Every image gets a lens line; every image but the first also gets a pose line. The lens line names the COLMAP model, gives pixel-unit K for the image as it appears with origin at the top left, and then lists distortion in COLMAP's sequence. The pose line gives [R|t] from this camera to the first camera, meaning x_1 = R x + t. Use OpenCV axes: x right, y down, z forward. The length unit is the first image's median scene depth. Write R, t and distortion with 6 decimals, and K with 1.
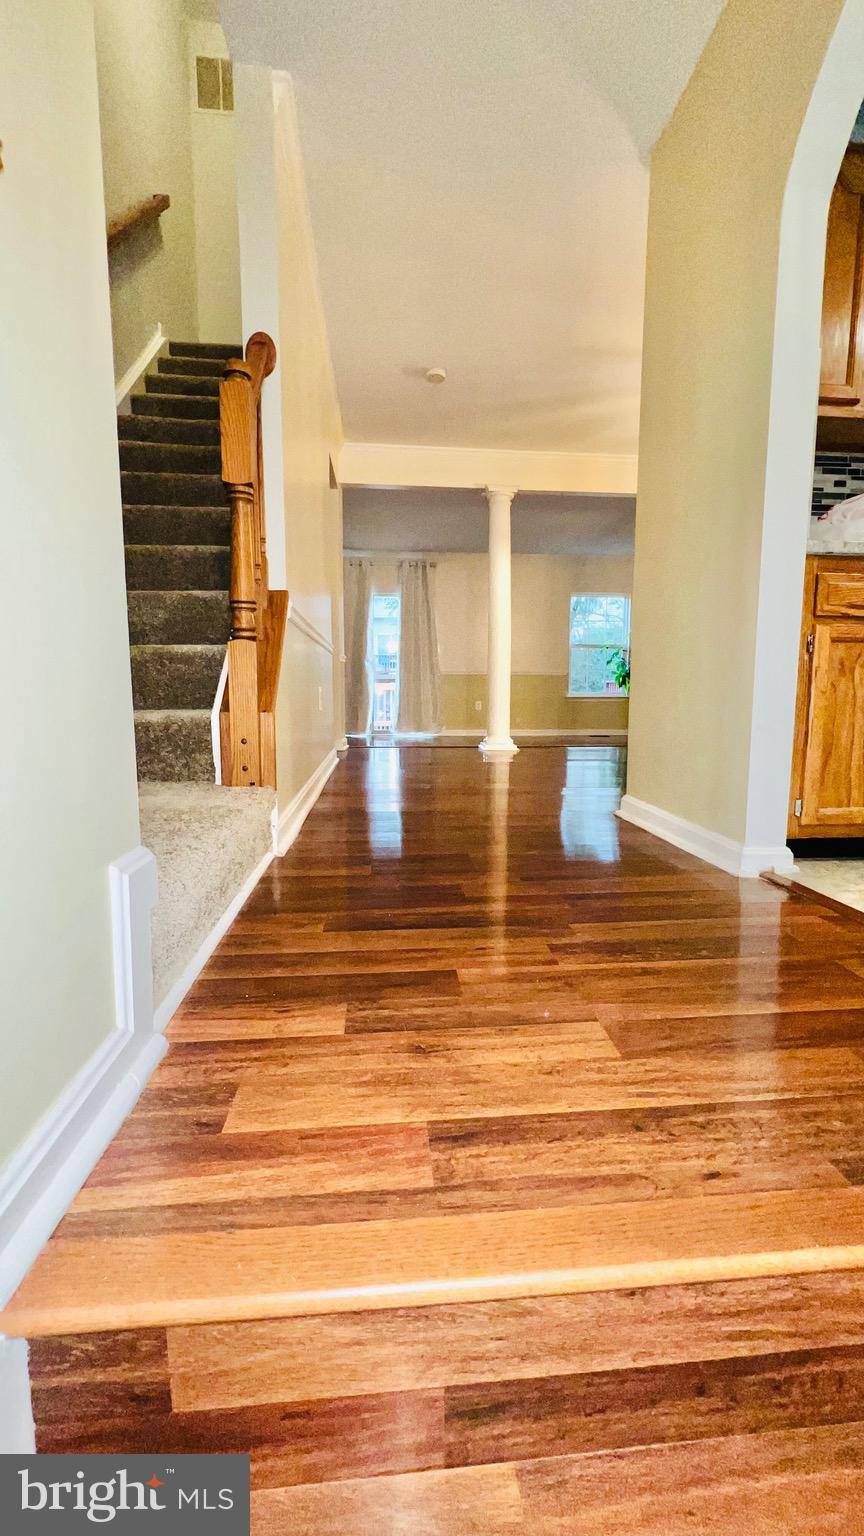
lens RADIAL K [[613.3, 0, 434.0], [0, 613.3, 765.9], [0, 0, 1]] dist [-0.005890, 0.001275]
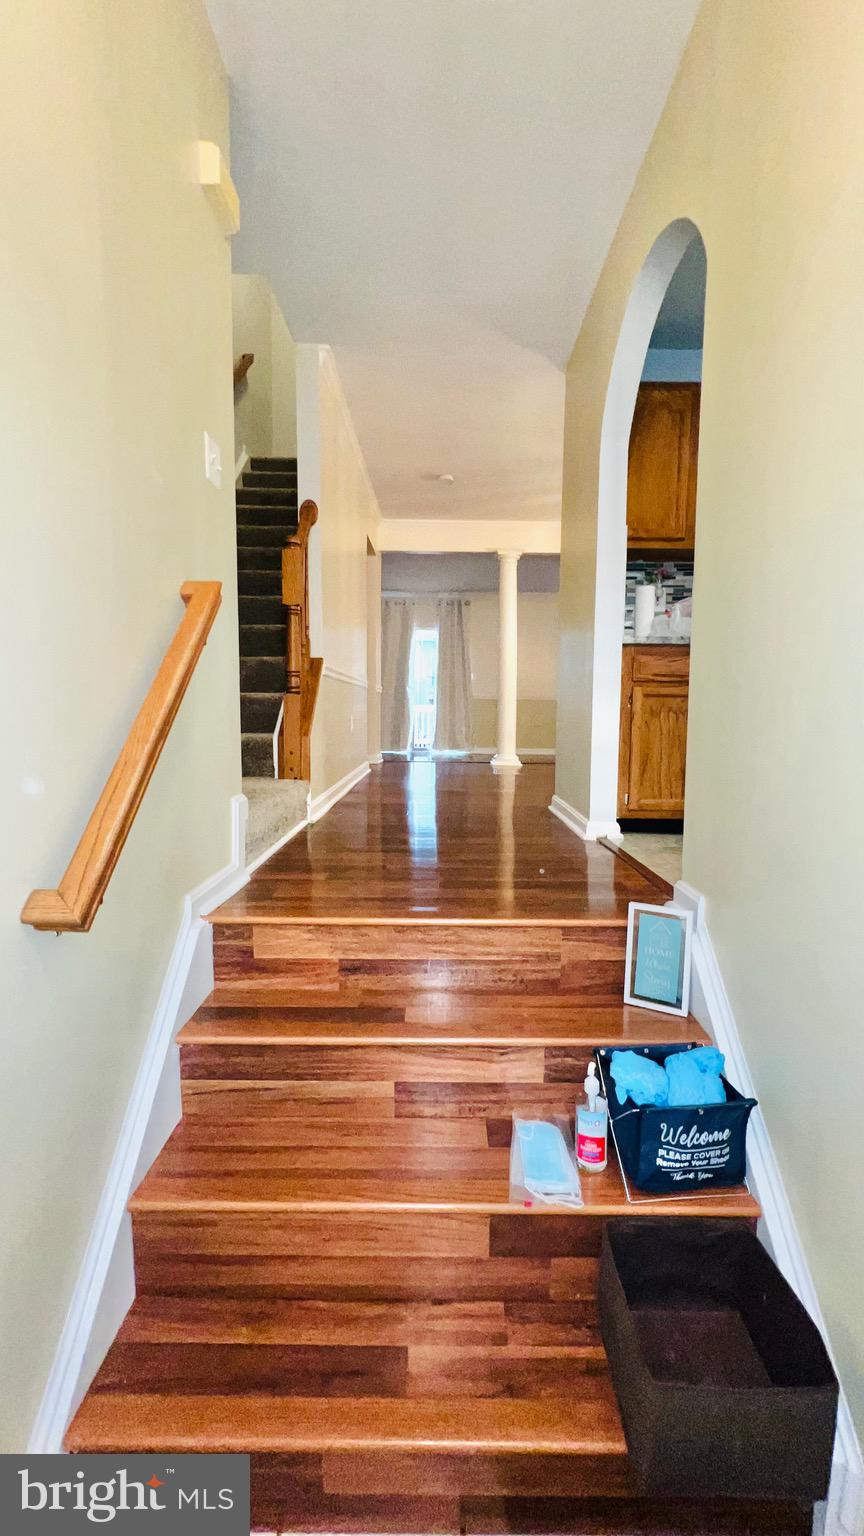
lens RADIAL K [[613.3, 0, 434.7], [0, 613.3, 767.7], [0, 0, 1]] dist [-0.005890, 0.001275]
pose [[0.995498, 0.016090, -0.093404, 0.142225], [-0.018499, 0.999517, -0.024987, 0.021140], [0.092956, 0.026603, 0.995315, -0.380075]]
